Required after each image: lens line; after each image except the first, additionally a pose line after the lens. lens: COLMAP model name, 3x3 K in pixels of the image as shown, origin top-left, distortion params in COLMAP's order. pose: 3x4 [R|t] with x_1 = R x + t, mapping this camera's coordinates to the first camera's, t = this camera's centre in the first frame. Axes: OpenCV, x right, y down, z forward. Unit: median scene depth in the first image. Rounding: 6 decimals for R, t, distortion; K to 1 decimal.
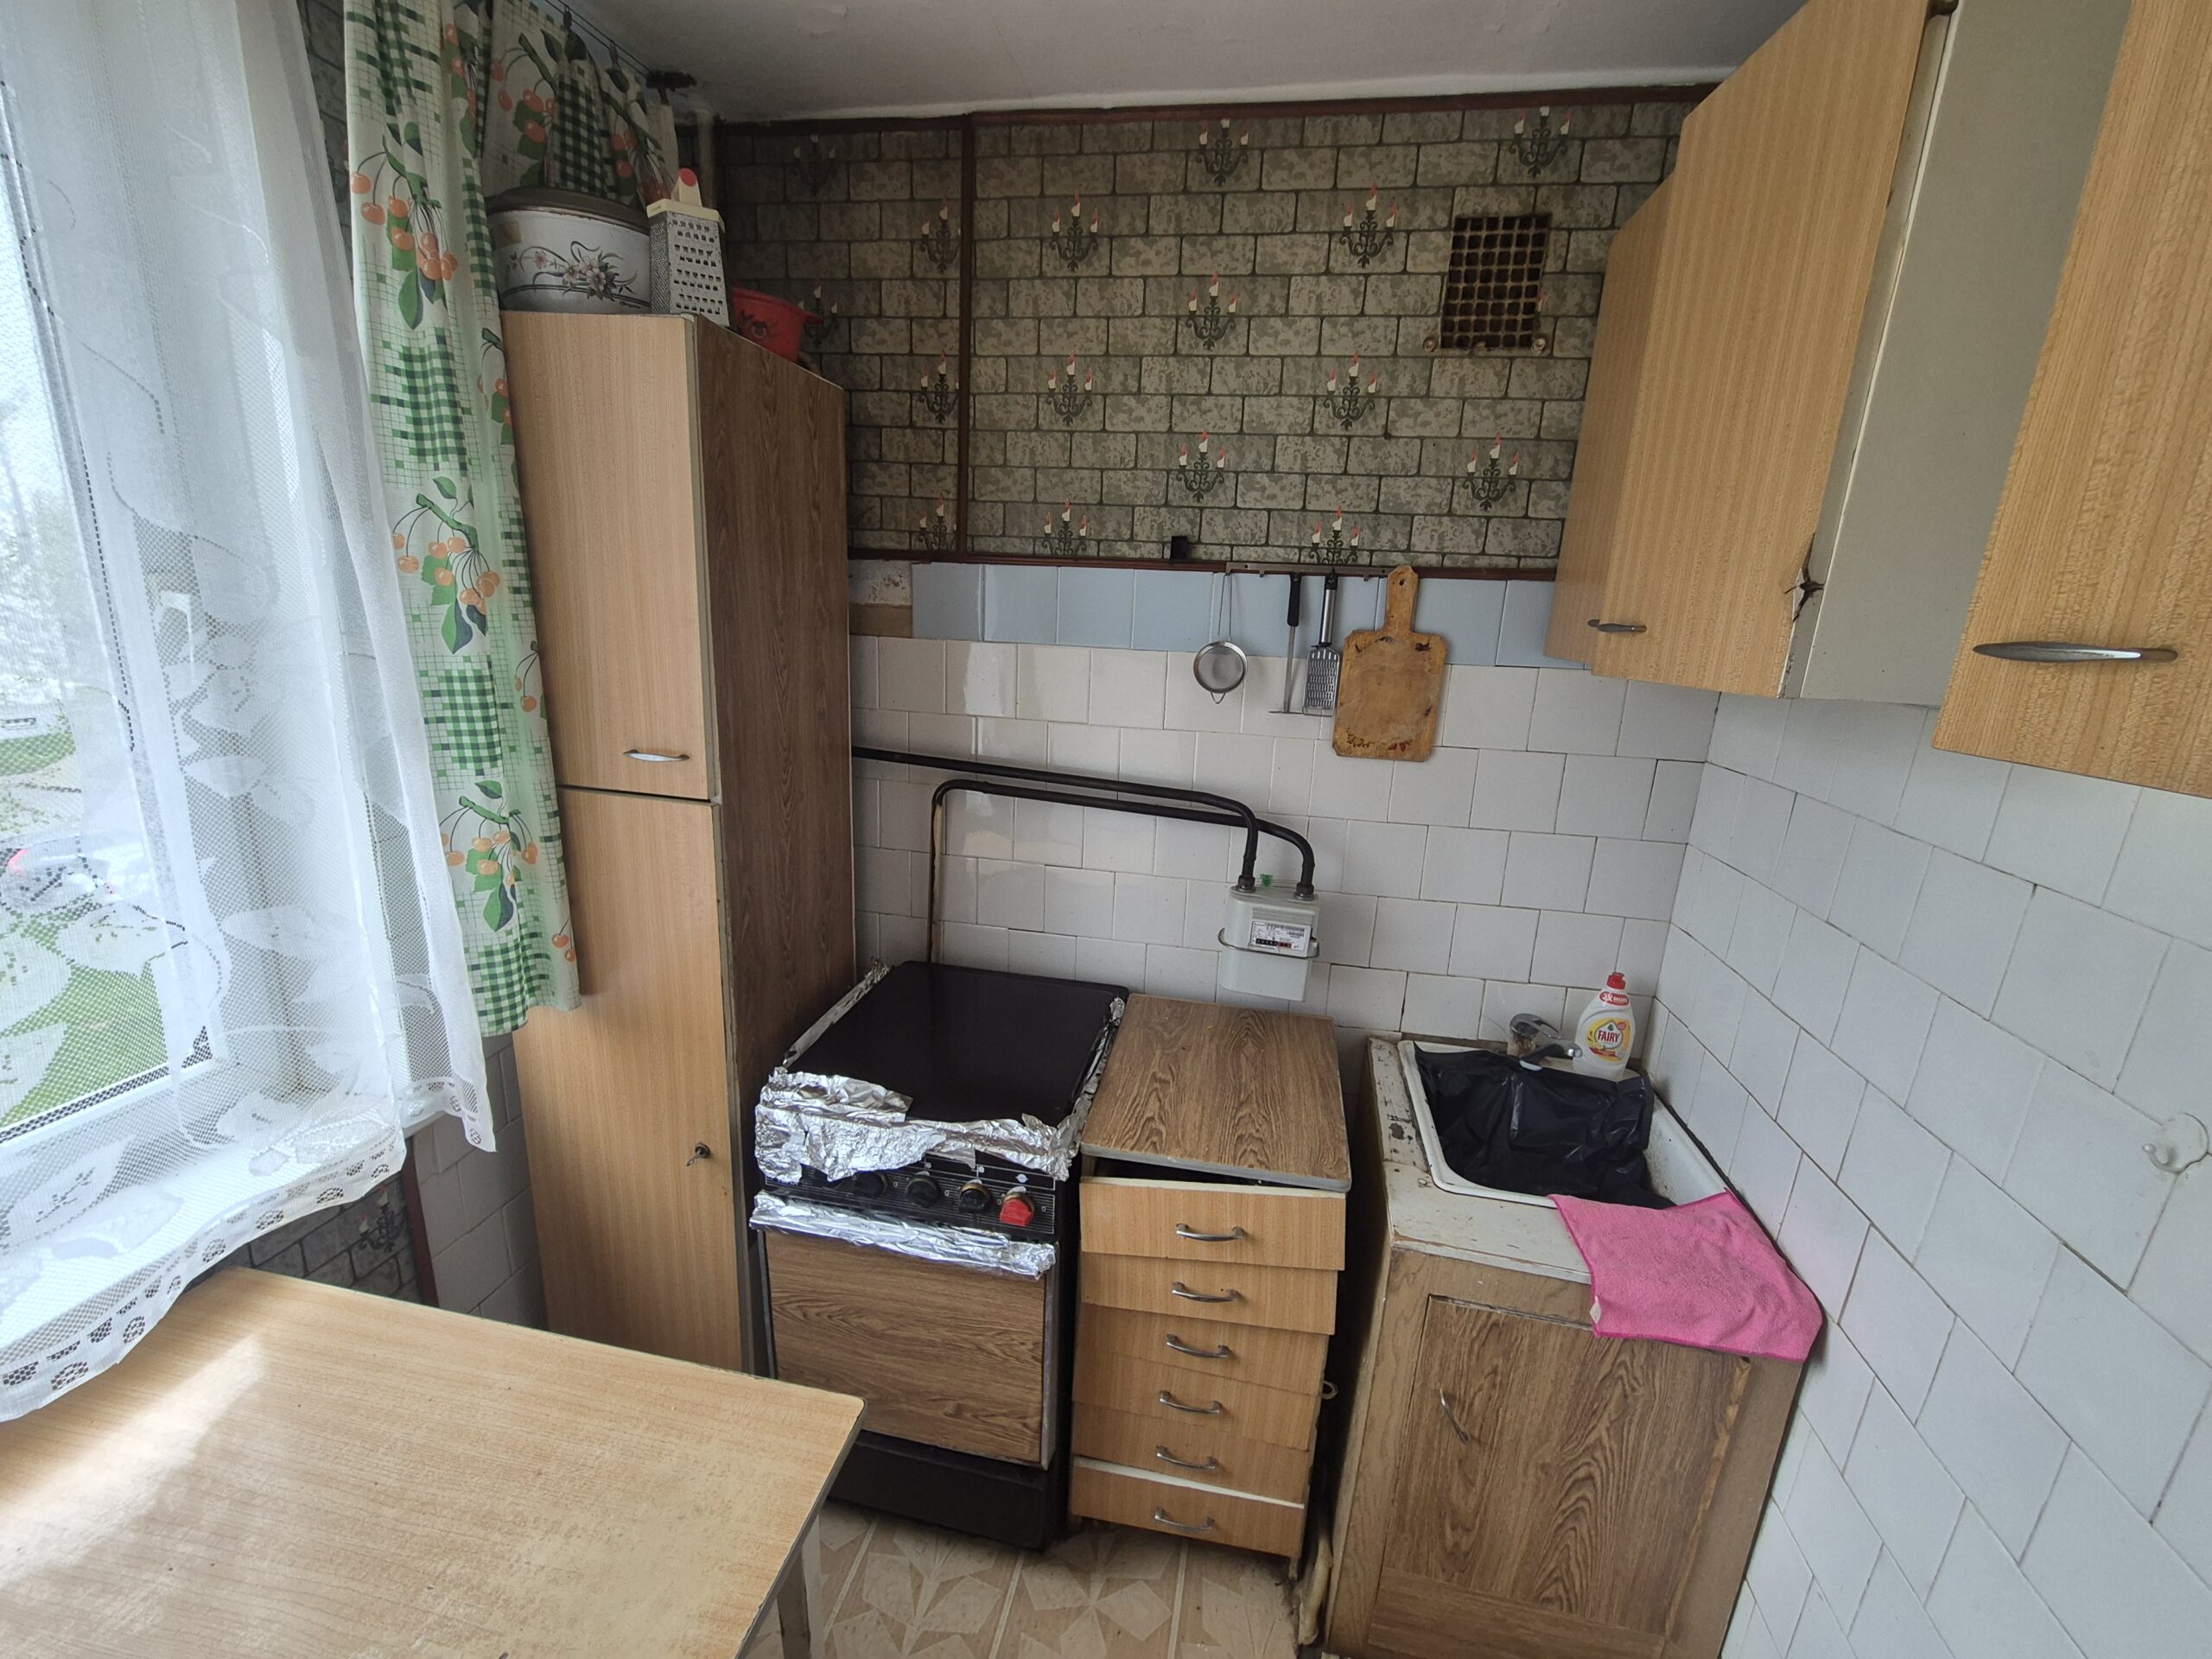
lens RADIAL K [[905.8, 0, 1099.1], [0, 905.8, 838.6], [0, 0, 1]] dist [0.000279, -0.000636]
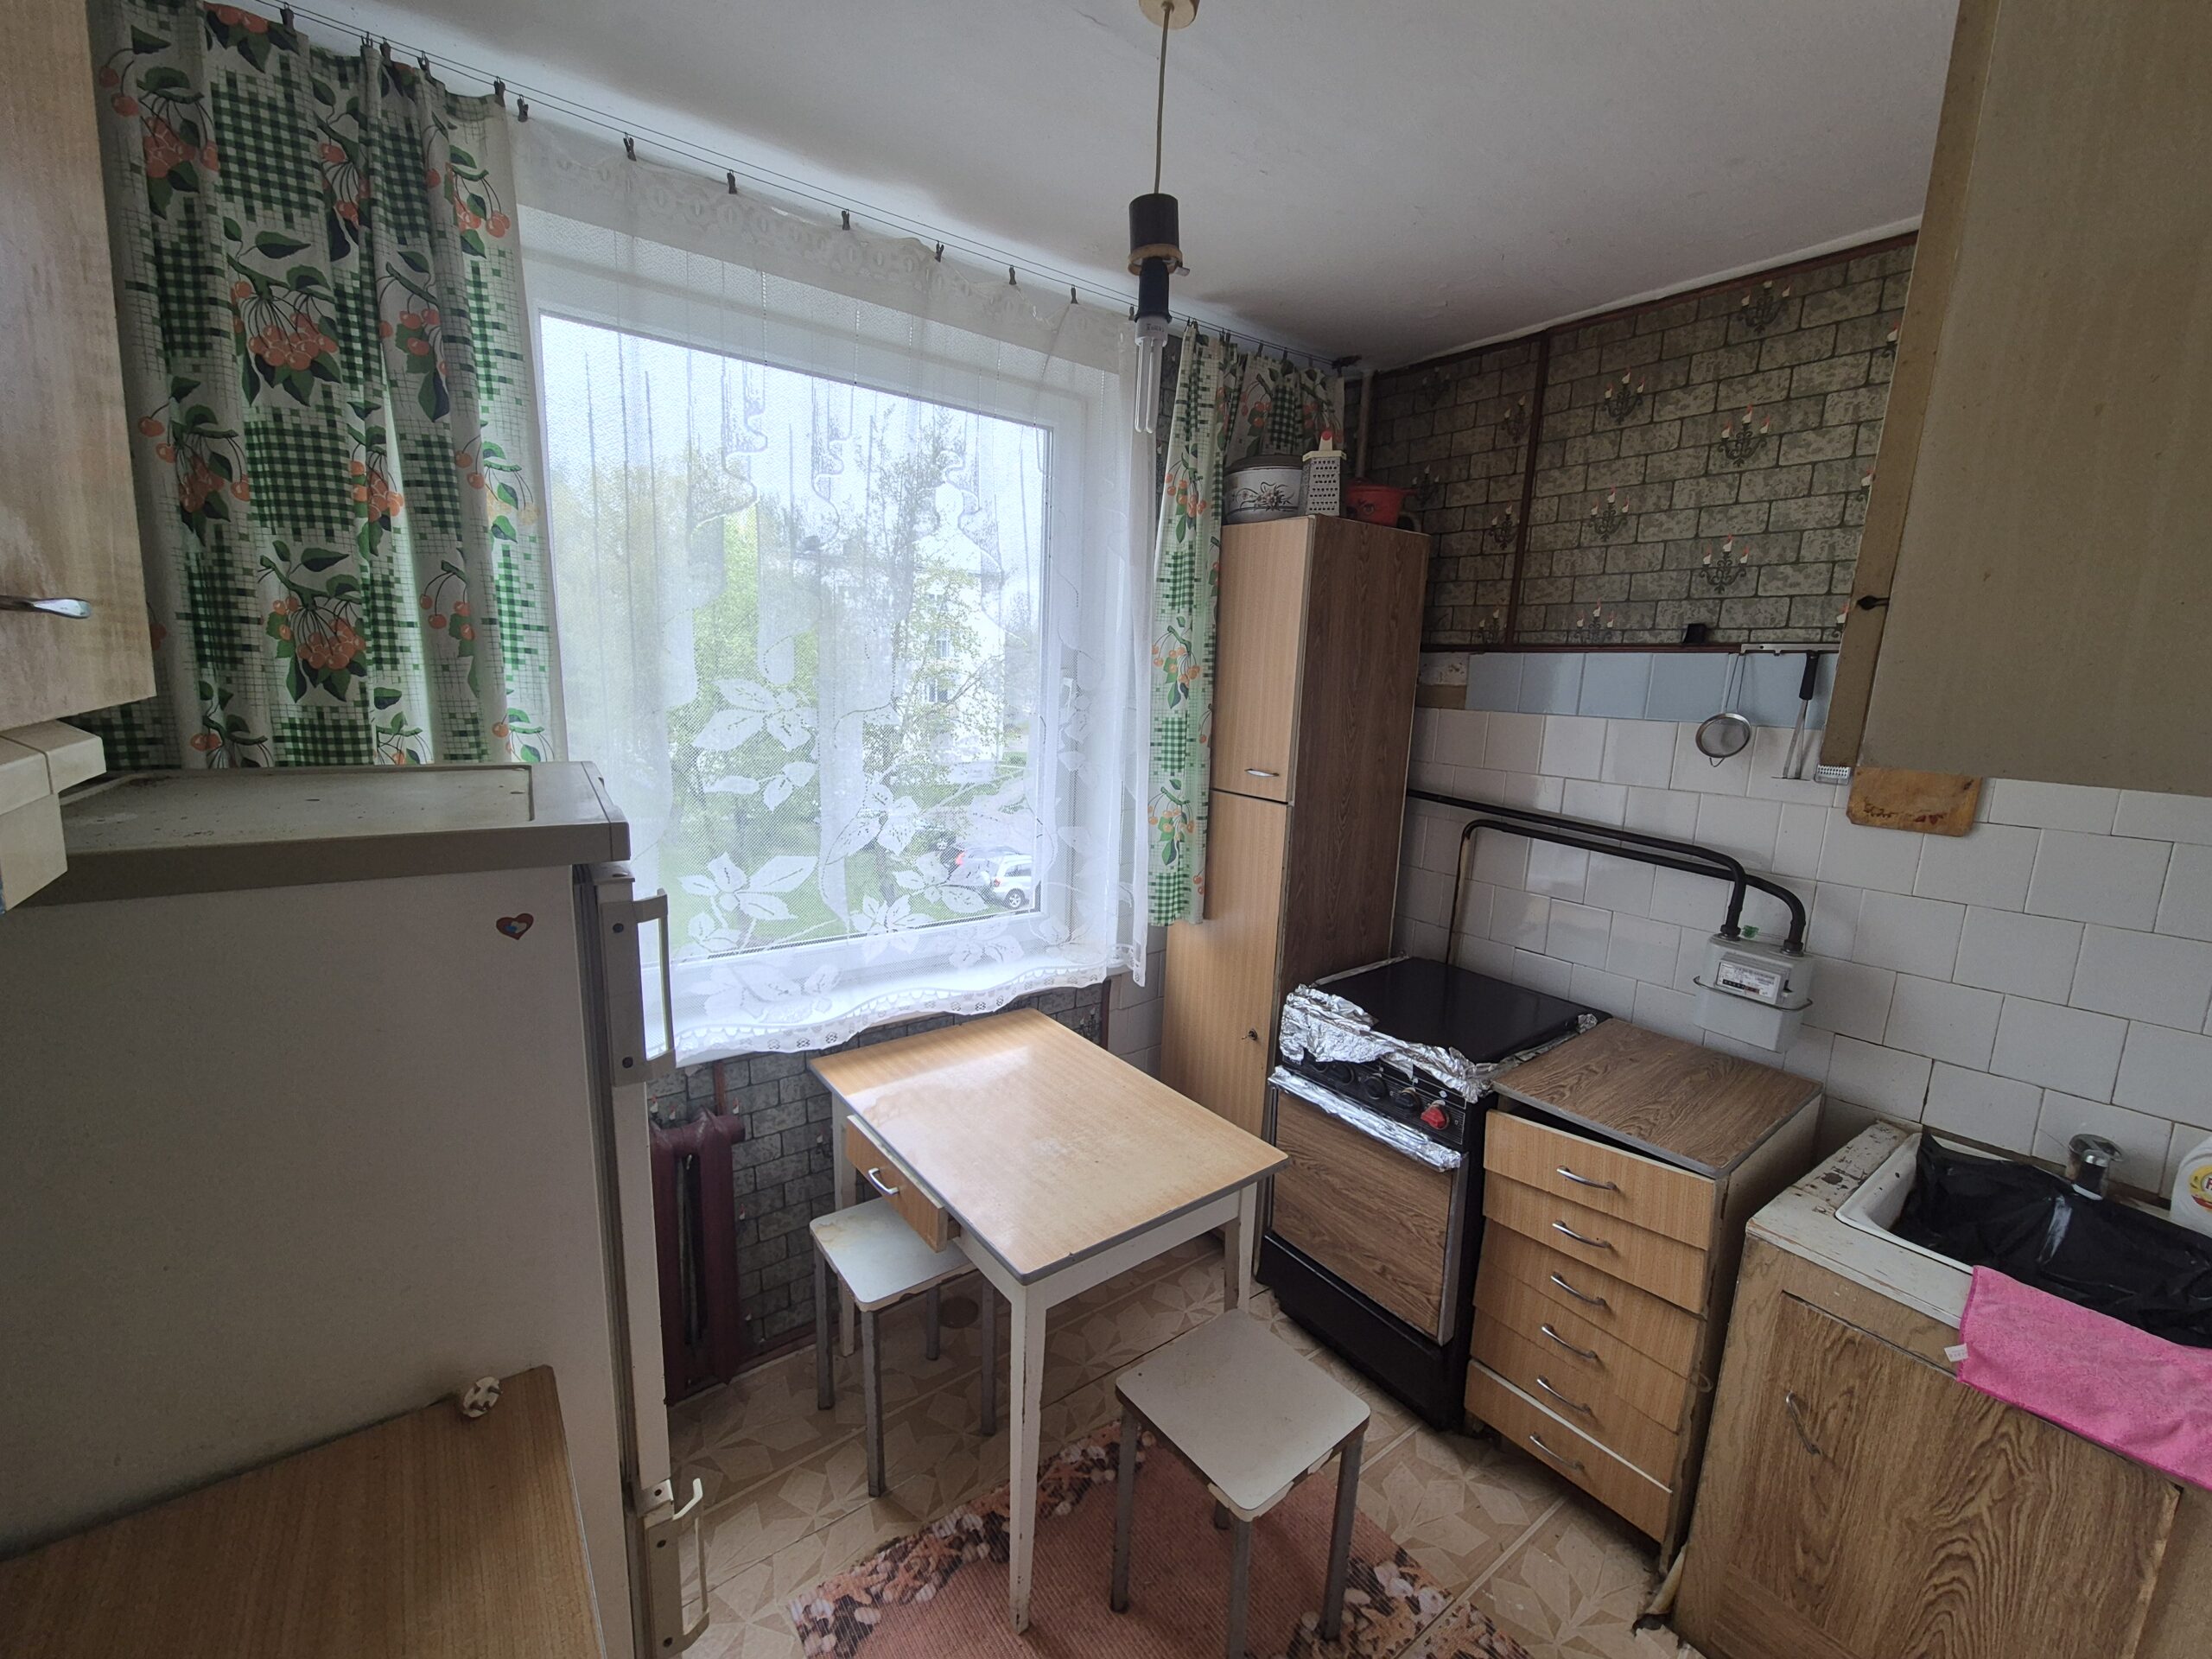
lens RADIAL K [[905.3, 0, 1113.3], [0, 905.3, 827.0], [0, 0, 1]] dist [0.018661, -0.008370]
pose [[0.751629, 0.095165, -0.652685, 0.372538], [-0.169230, 0.984237, -0.051377, 0.128761], [0.637507, 0.149070, 0.755886, -0.378520]]
